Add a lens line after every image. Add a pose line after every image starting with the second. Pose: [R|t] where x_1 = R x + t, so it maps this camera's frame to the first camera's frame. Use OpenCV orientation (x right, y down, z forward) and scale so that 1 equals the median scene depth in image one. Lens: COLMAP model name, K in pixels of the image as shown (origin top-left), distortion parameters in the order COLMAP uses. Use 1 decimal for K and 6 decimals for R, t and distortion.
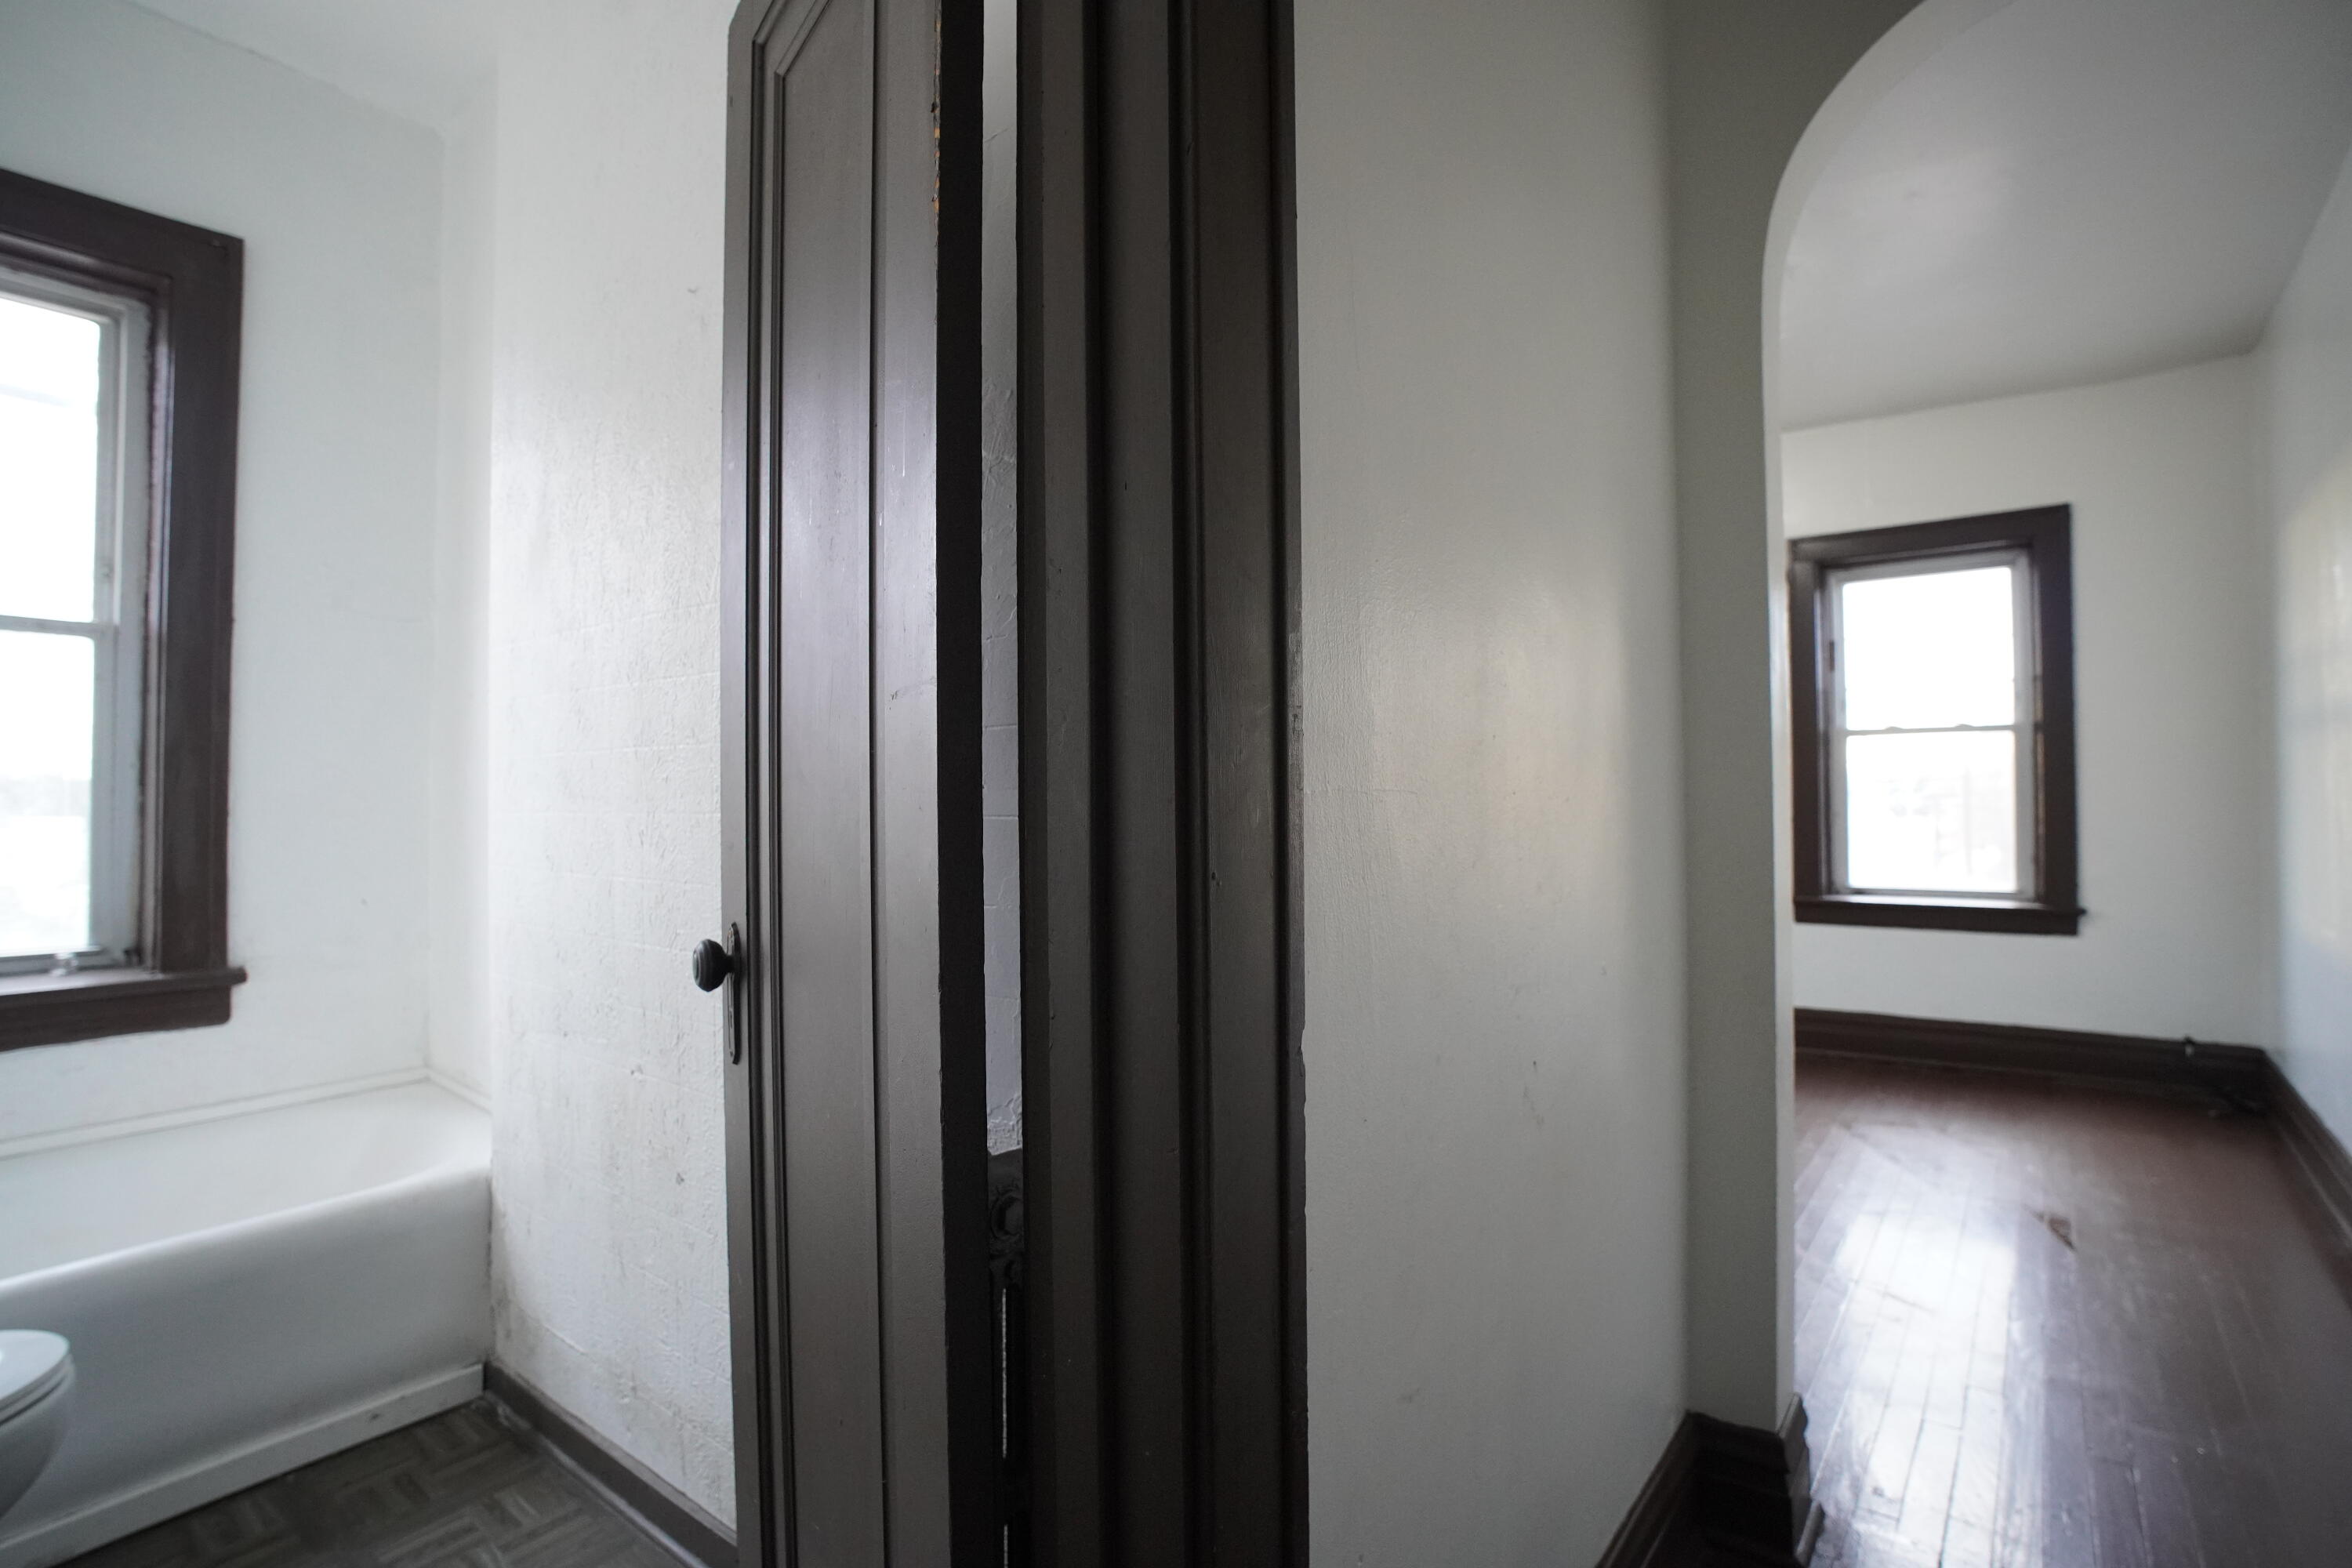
lens RADIAL K [[1136.5, 0, 1185.4], [0, 1136.5, 791.0], [0, 0, 1]] dist [-0.062423, 0.020716]
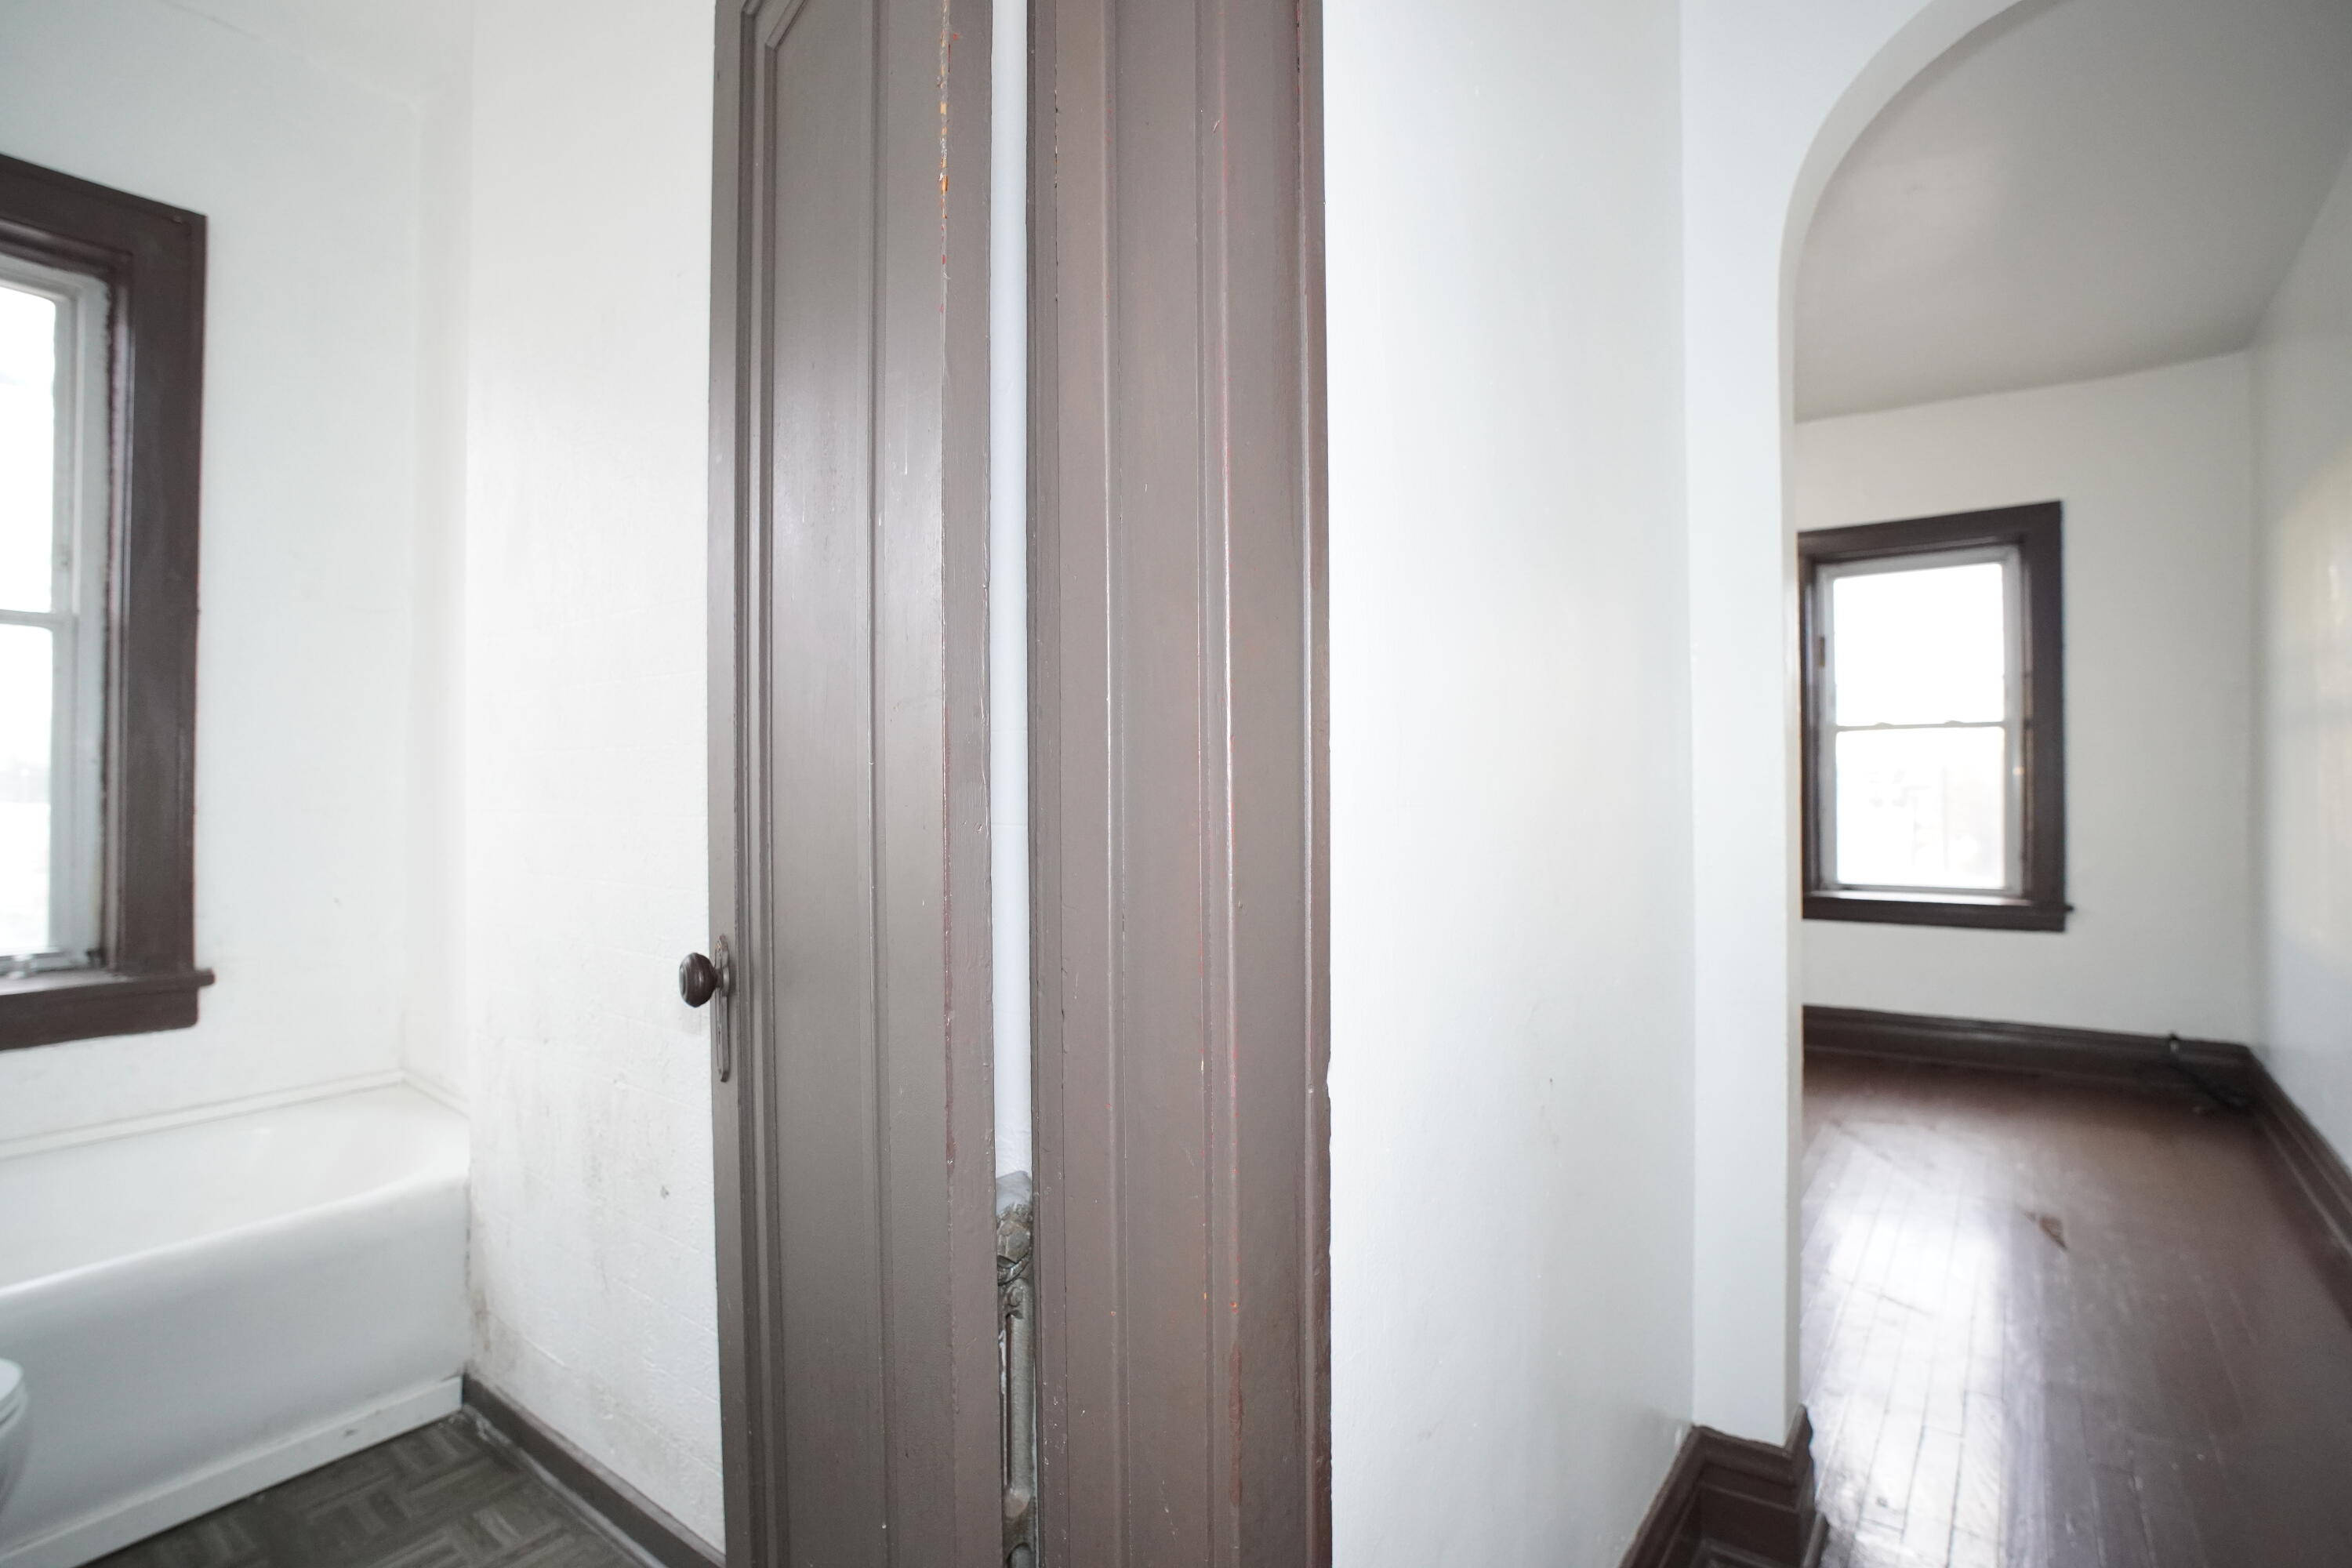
lens RADIAL K [[1136.5, 0, 1186.6], [0, 1136.5, 791.1], [0, 0, 1]] dist [-0.062423, 0.020716]
pose [[0.999878, 0.003022, 0.015340, -0.012078], [-0.003171, 0.999948, 0.009695, -0.009946], [-0.015310, -0.009743, 0.999835, 0.021424]]
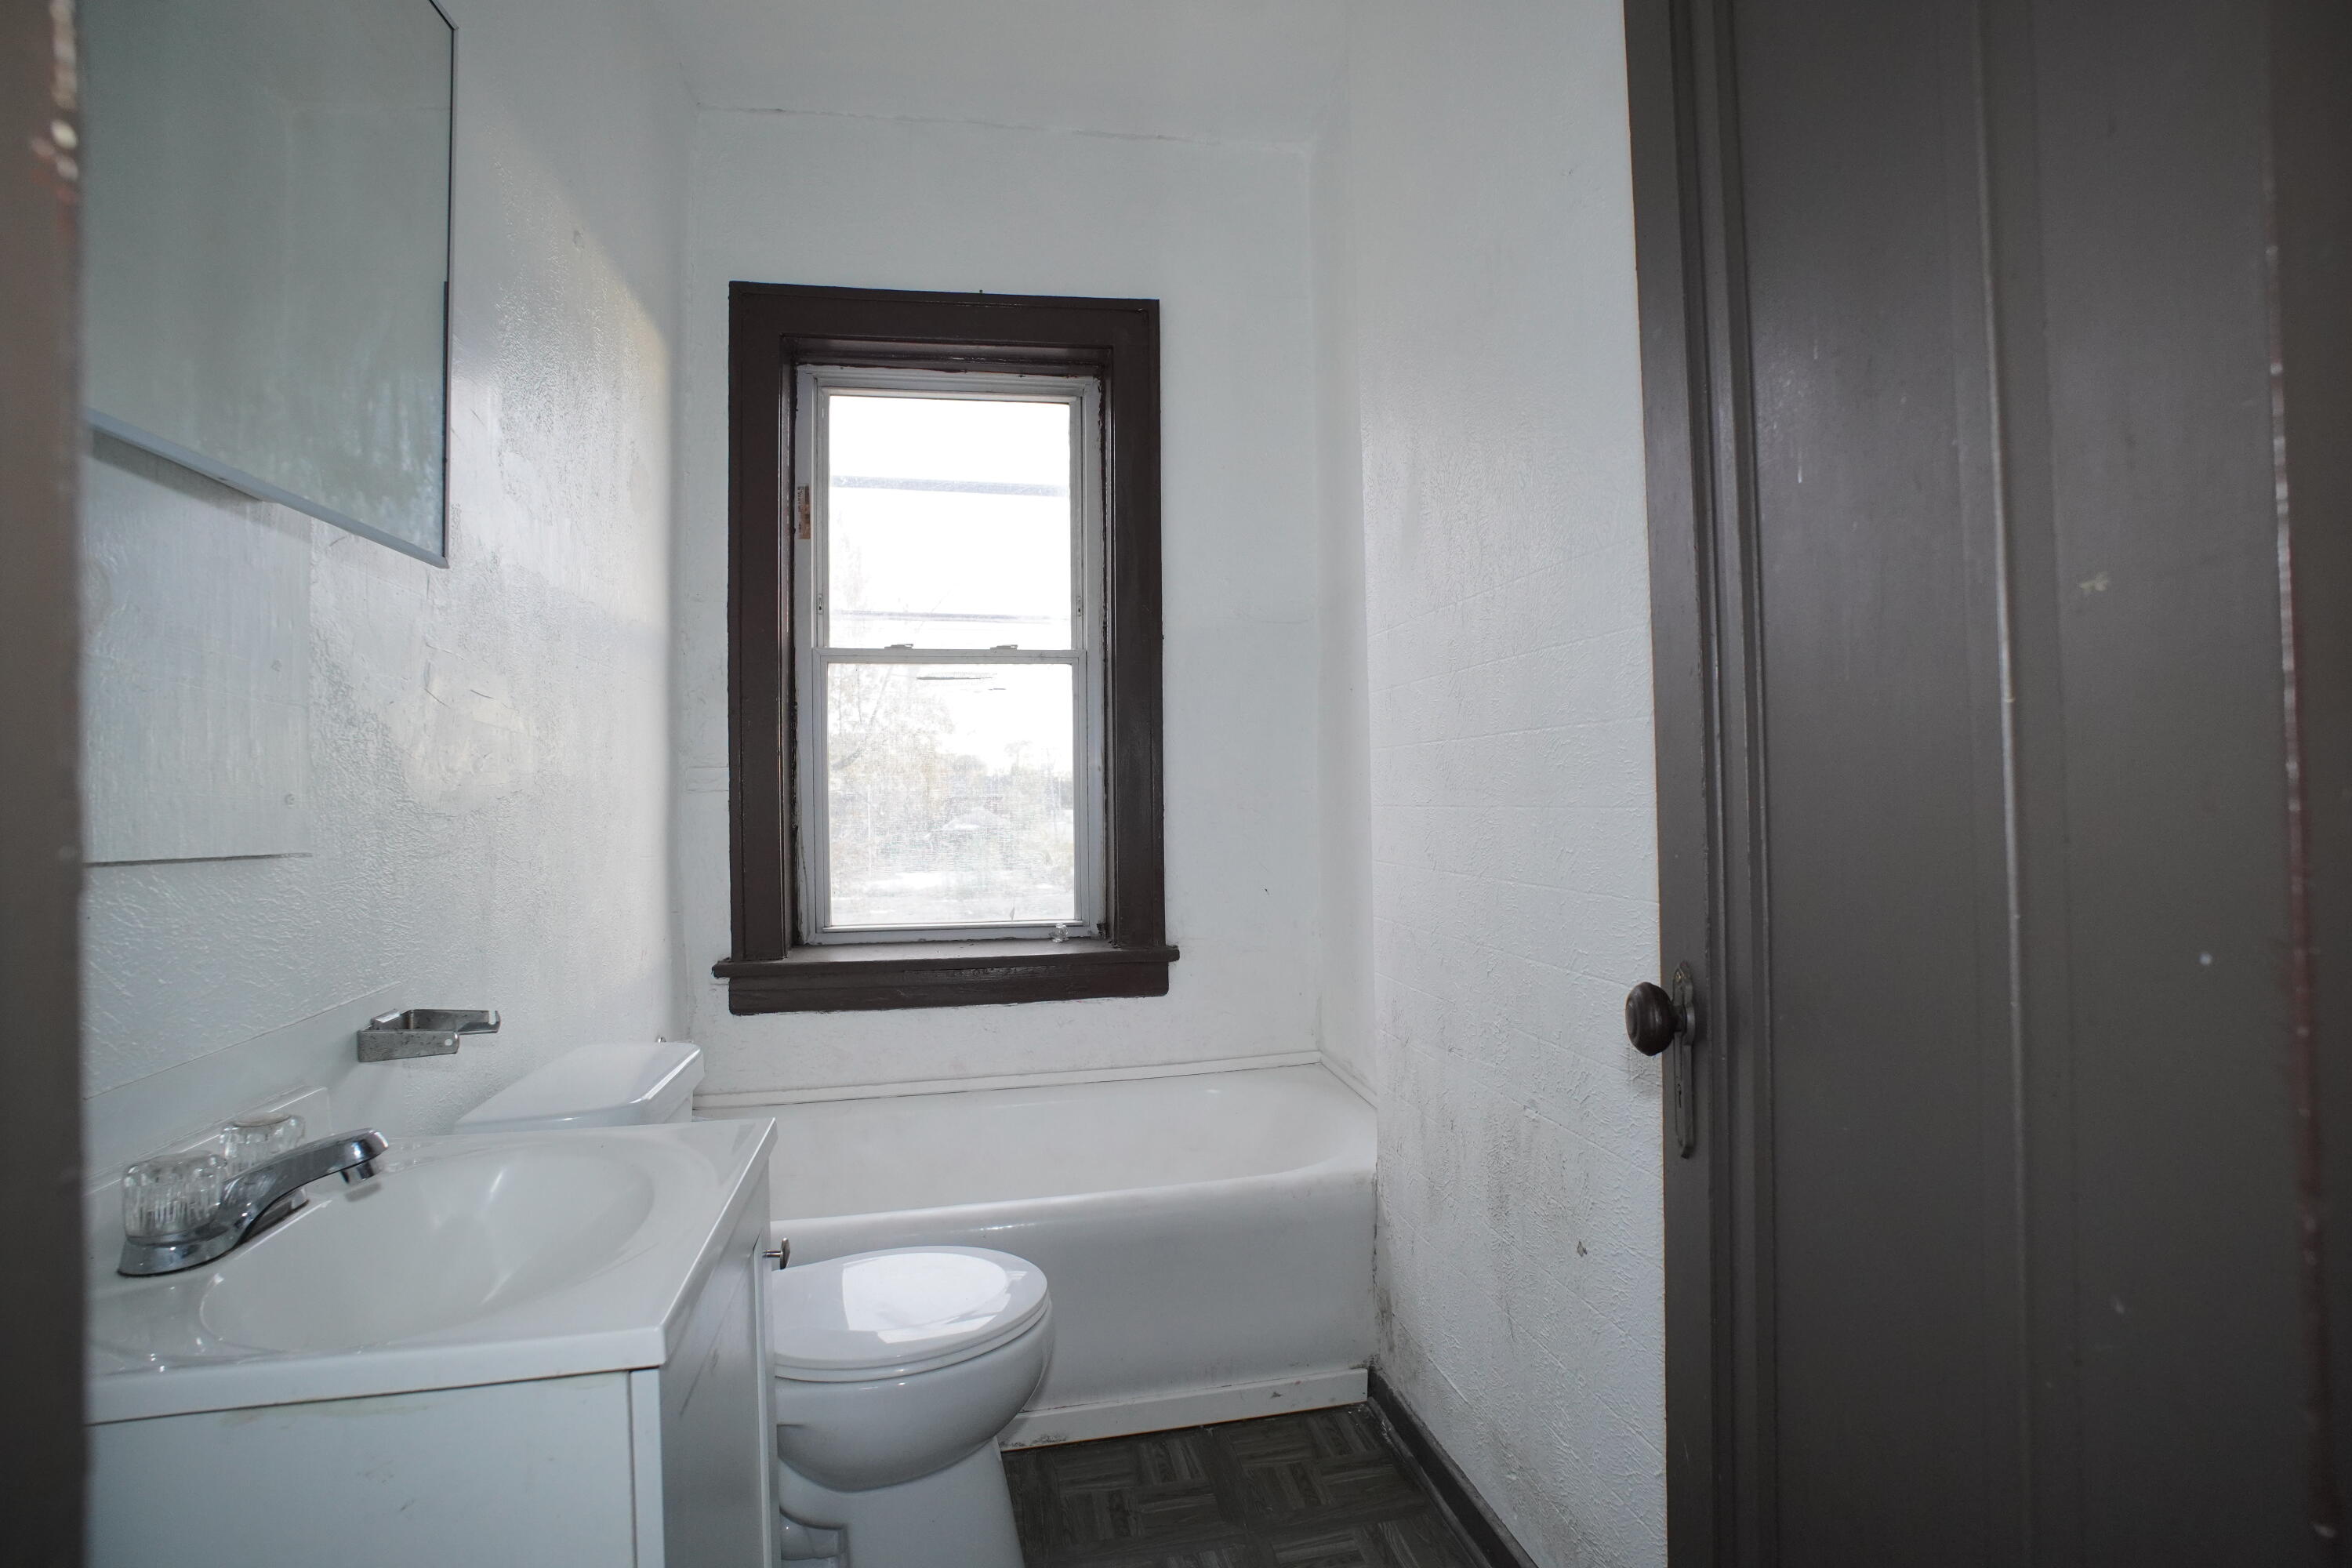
lens RADIAL K [[1136.5, 0, 1177.3], [0, 1136.5, 787.7], [0, 0, 1]] dist [-0.062423, 0.020716]
pose [[0.749567, -0.016705, -0.661718, -0.099488], [0.021952, 0.999759, -0.000372, -0.000464], [0.661565, -0.014248, 0.749753, 0.148754]]
